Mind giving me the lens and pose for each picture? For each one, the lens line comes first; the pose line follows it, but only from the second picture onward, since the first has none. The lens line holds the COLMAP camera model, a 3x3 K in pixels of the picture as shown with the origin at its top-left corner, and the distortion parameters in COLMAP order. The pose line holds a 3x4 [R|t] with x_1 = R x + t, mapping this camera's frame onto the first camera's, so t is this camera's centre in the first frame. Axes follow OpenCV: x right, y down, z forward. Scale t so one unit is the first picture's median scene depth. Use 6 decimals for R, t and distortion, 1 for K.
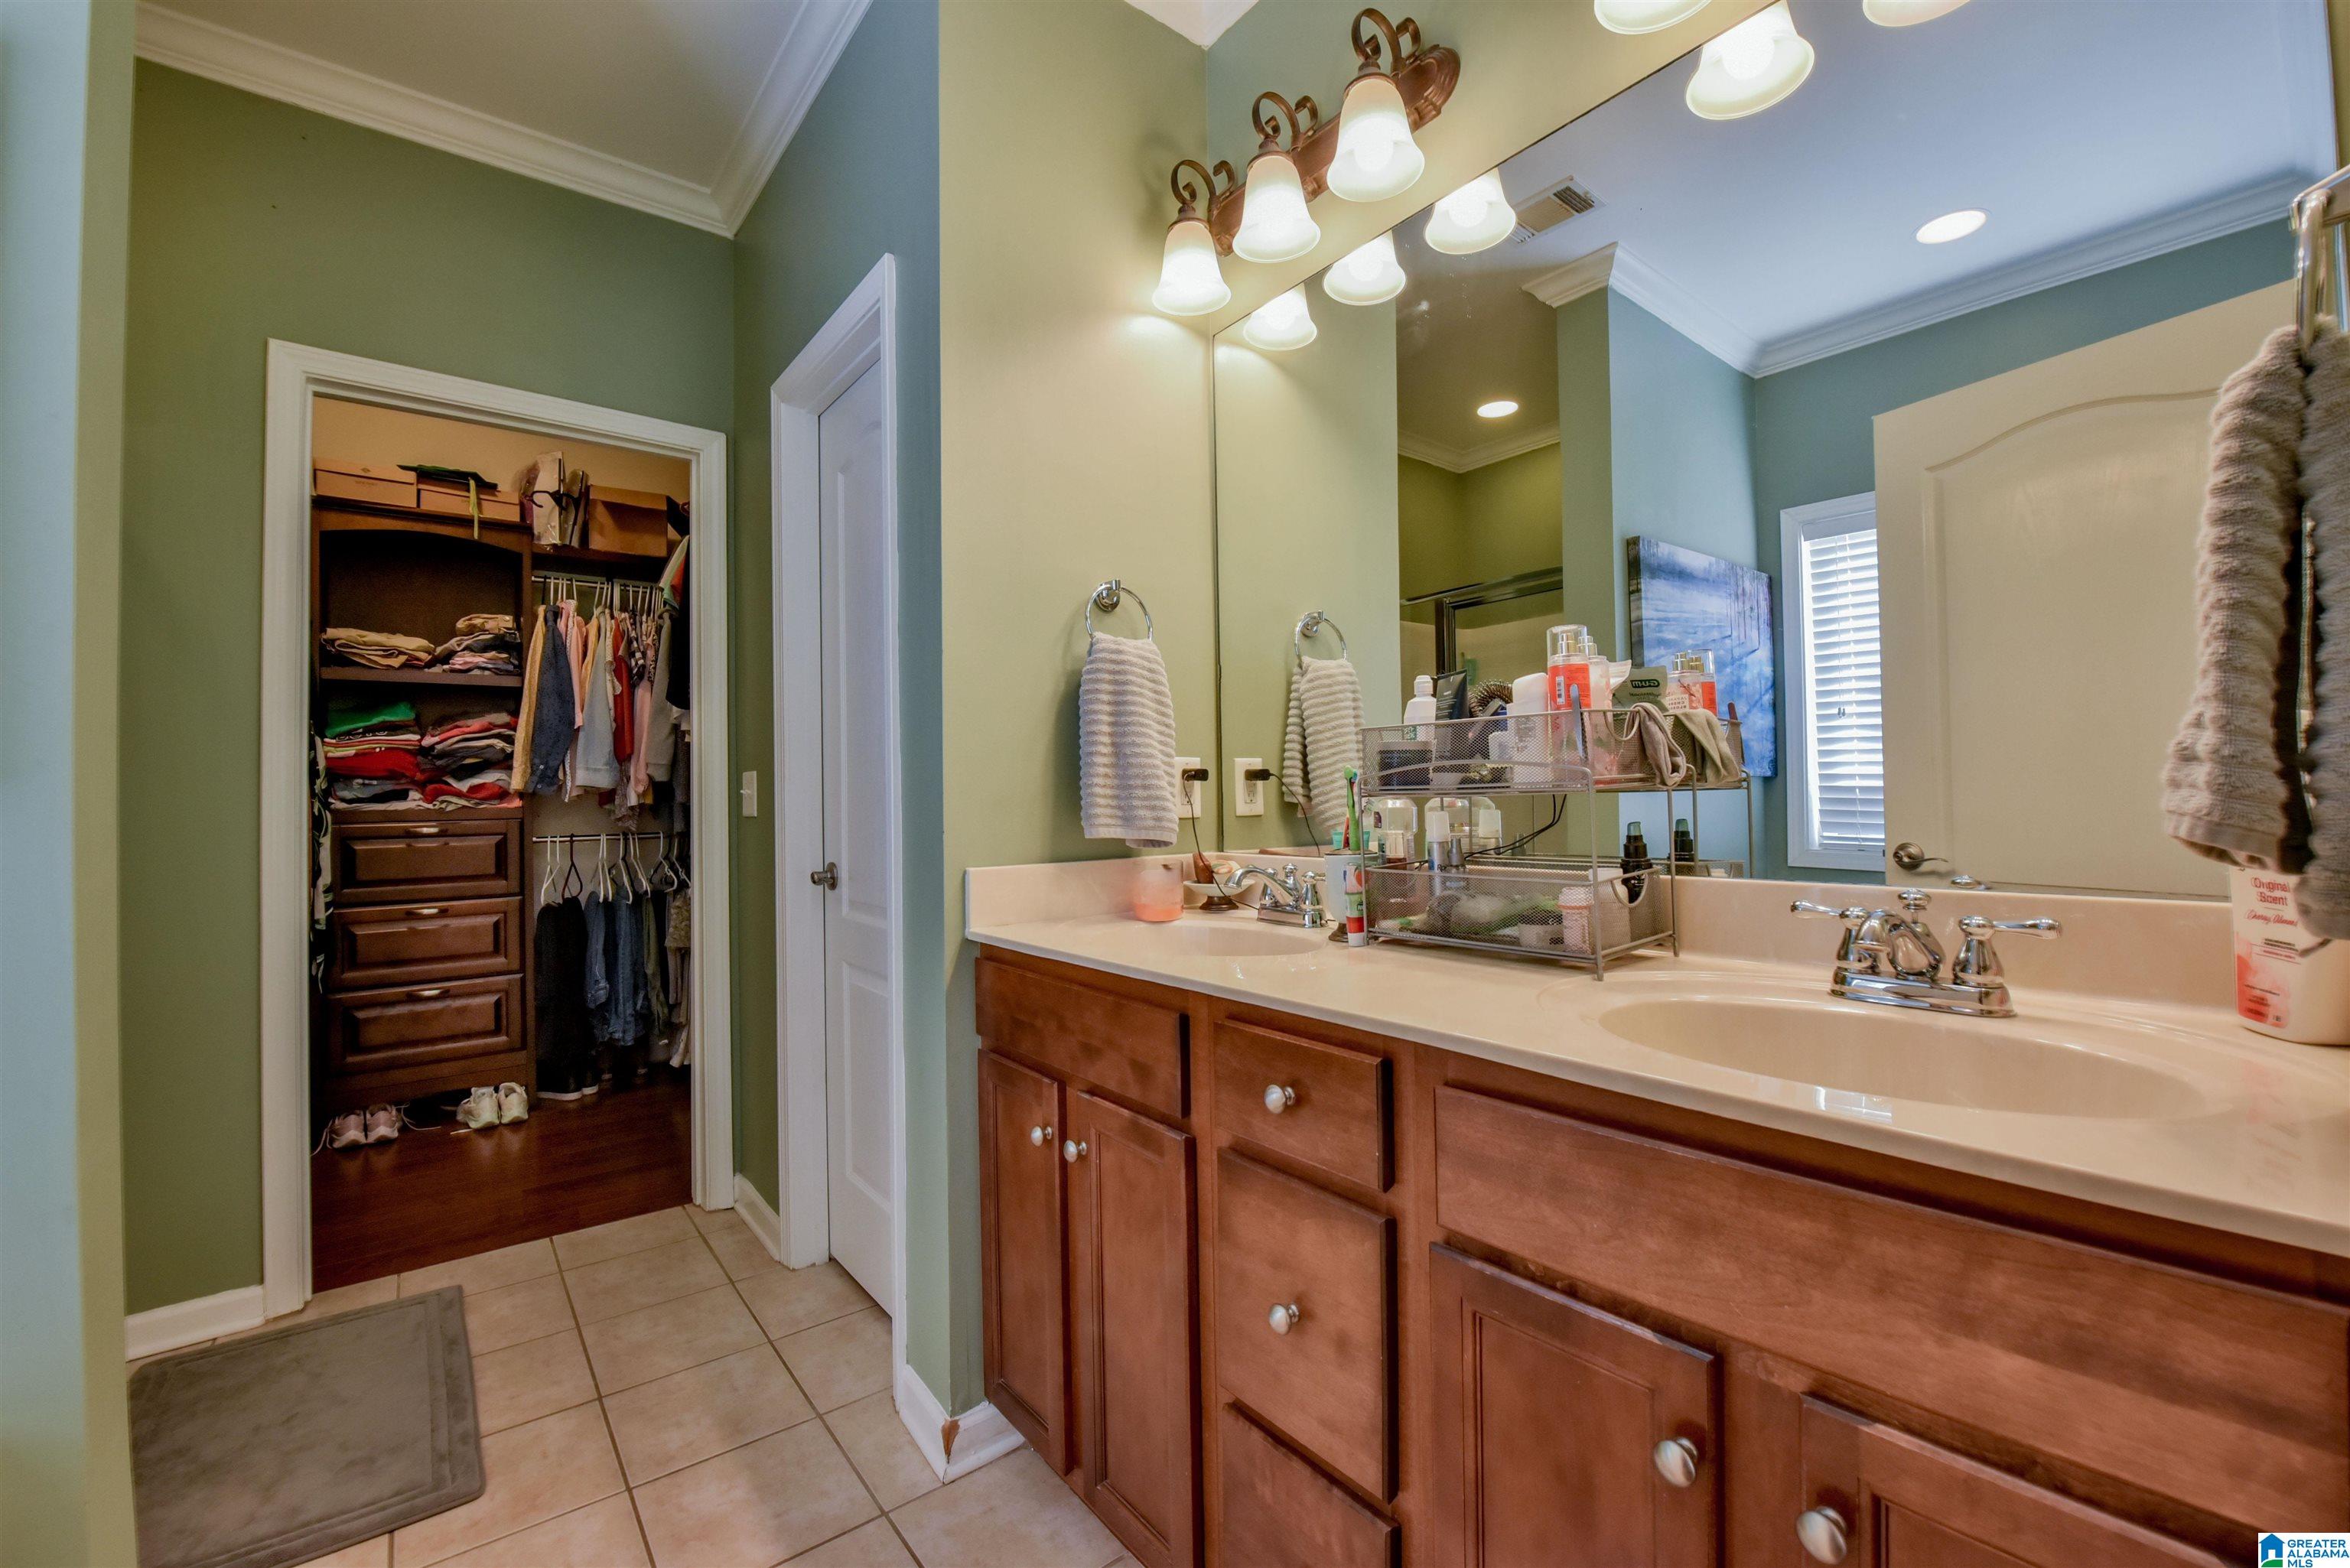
lens RADIAL K [[945.2, 0, 1171.9], [0, 945.2, 783.9], [0, 0, 1]] dist [-0.016472, -0.000103]
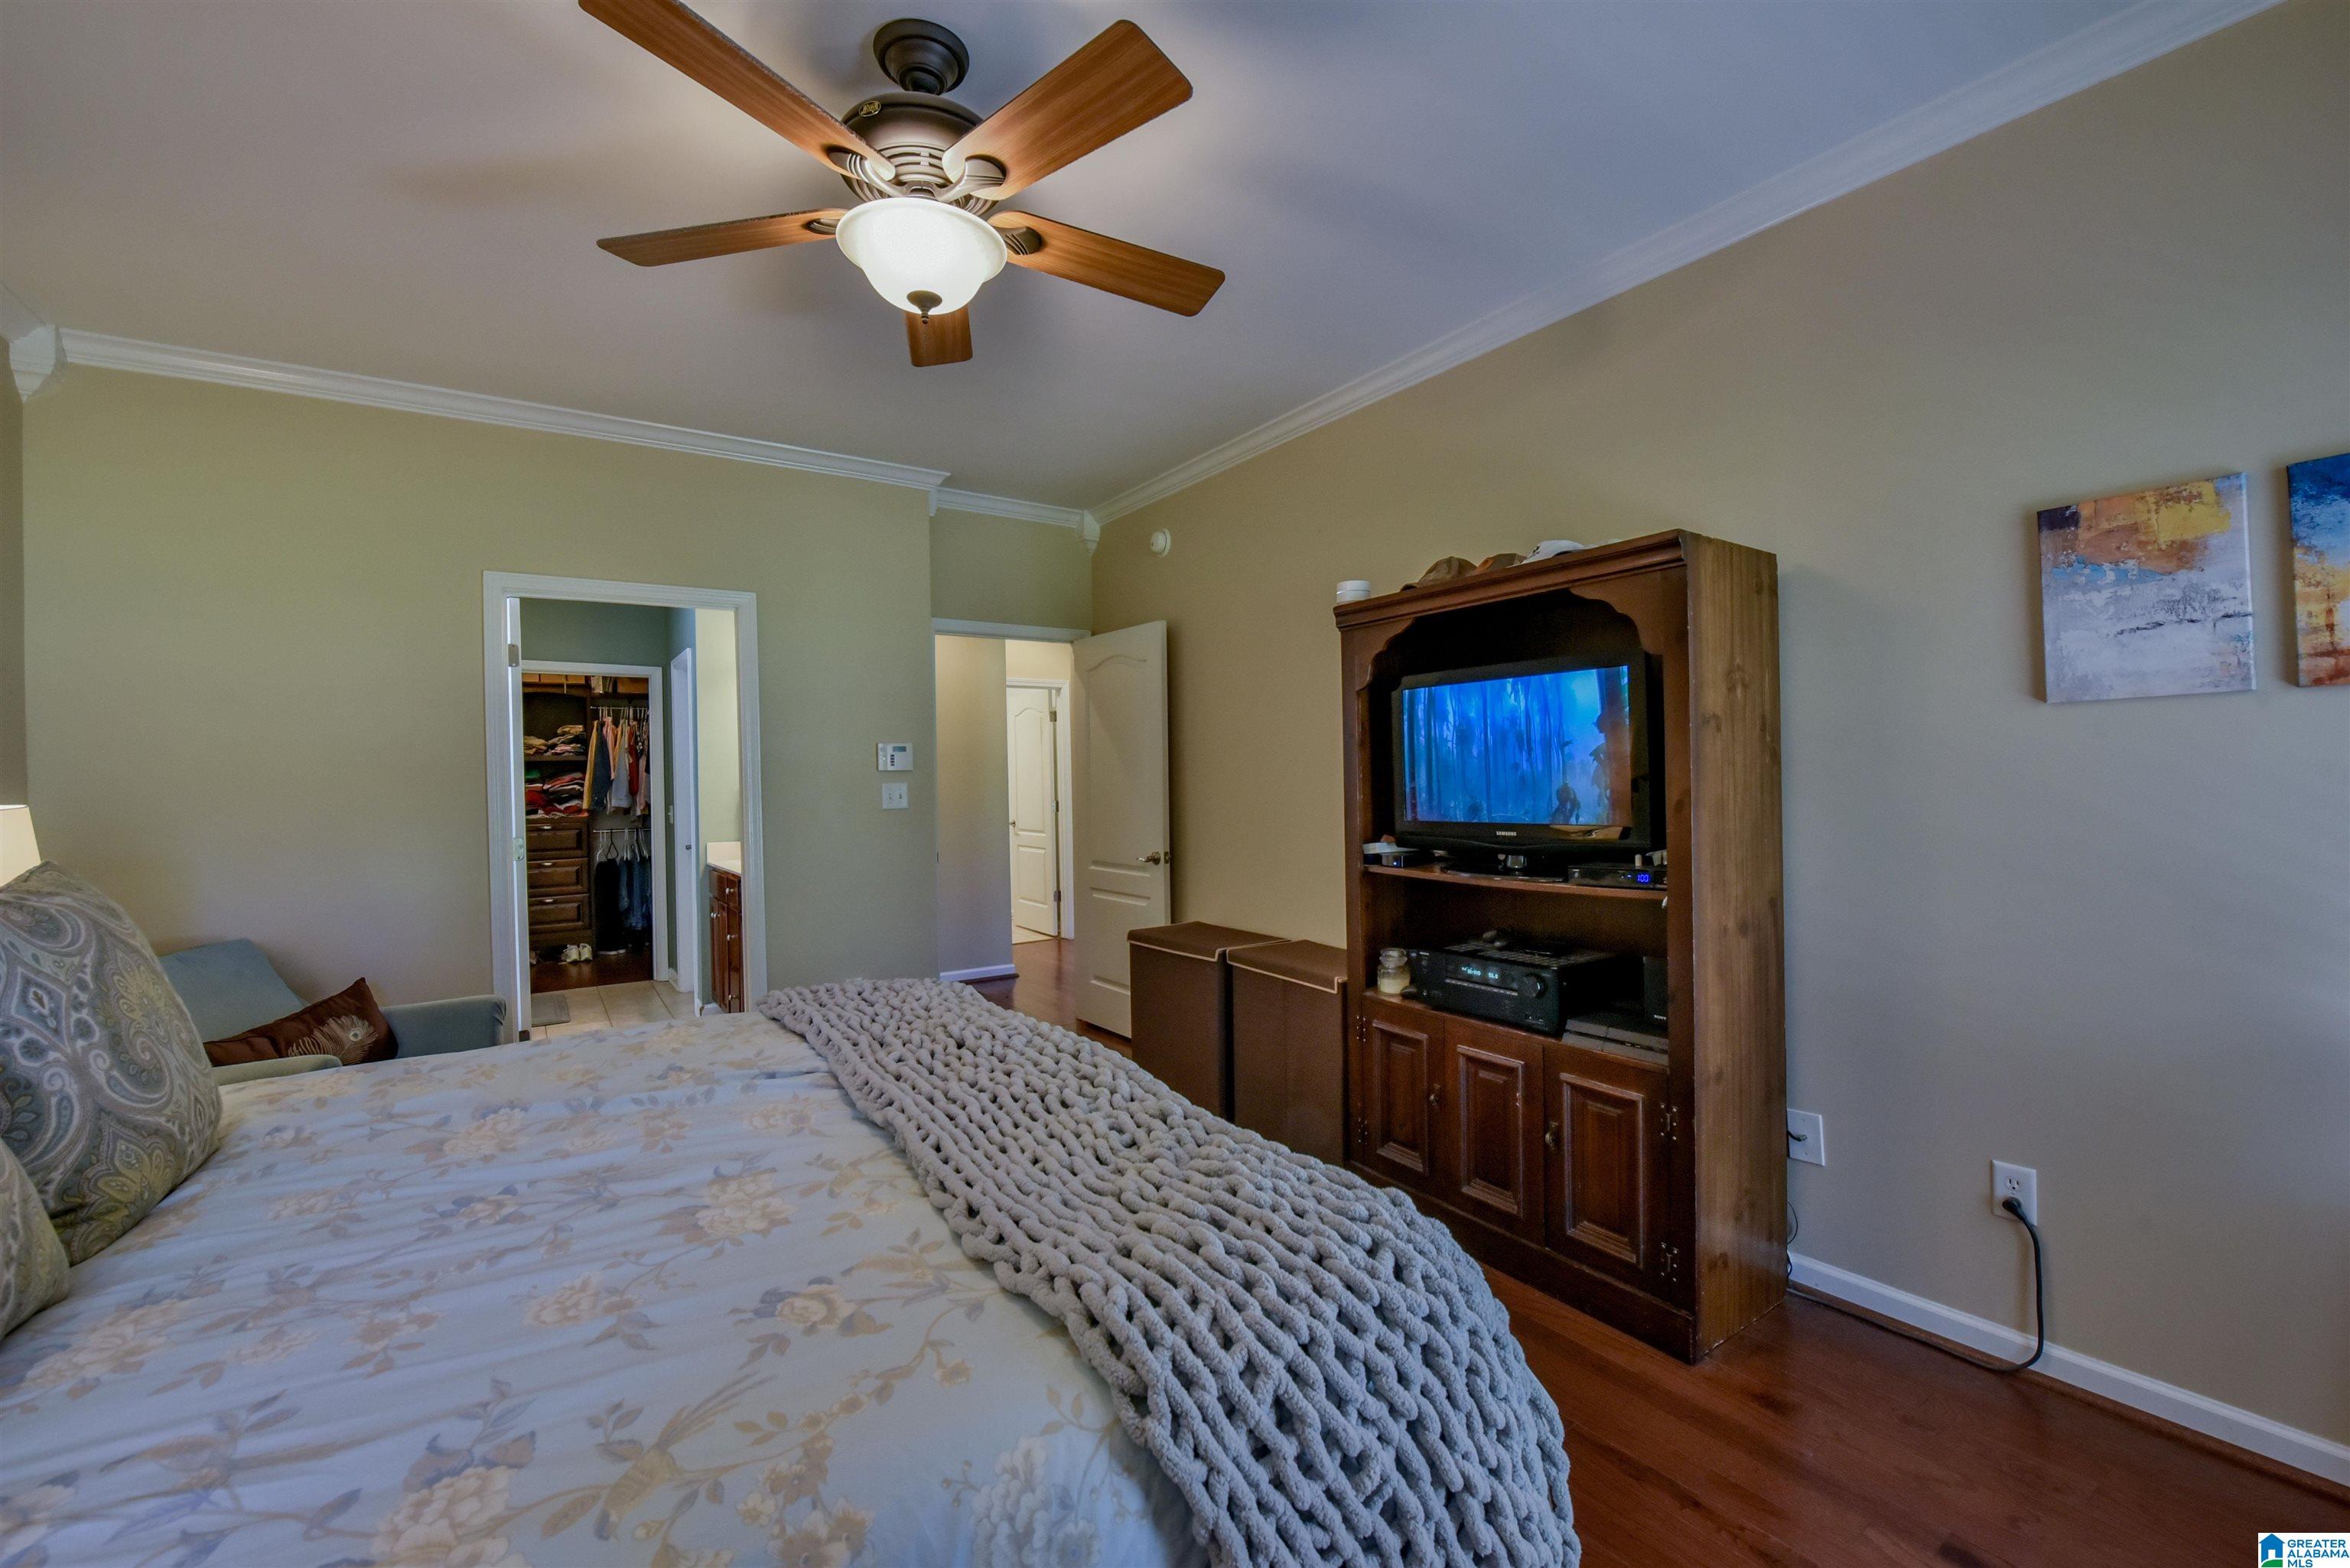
lens RADIAL K [[945.2, 0, 1179.7], [0, 945.2, 783.4], [0, 0, 1]] dist [-0.016472, -0.000103]
pose [[0.997998, -0.004125, -0.063113, 0.796607], [0.005175, 0.999851, 0.016482, -0.079543], [0.063035, -0.016776, 0.997870, -1.060904]]
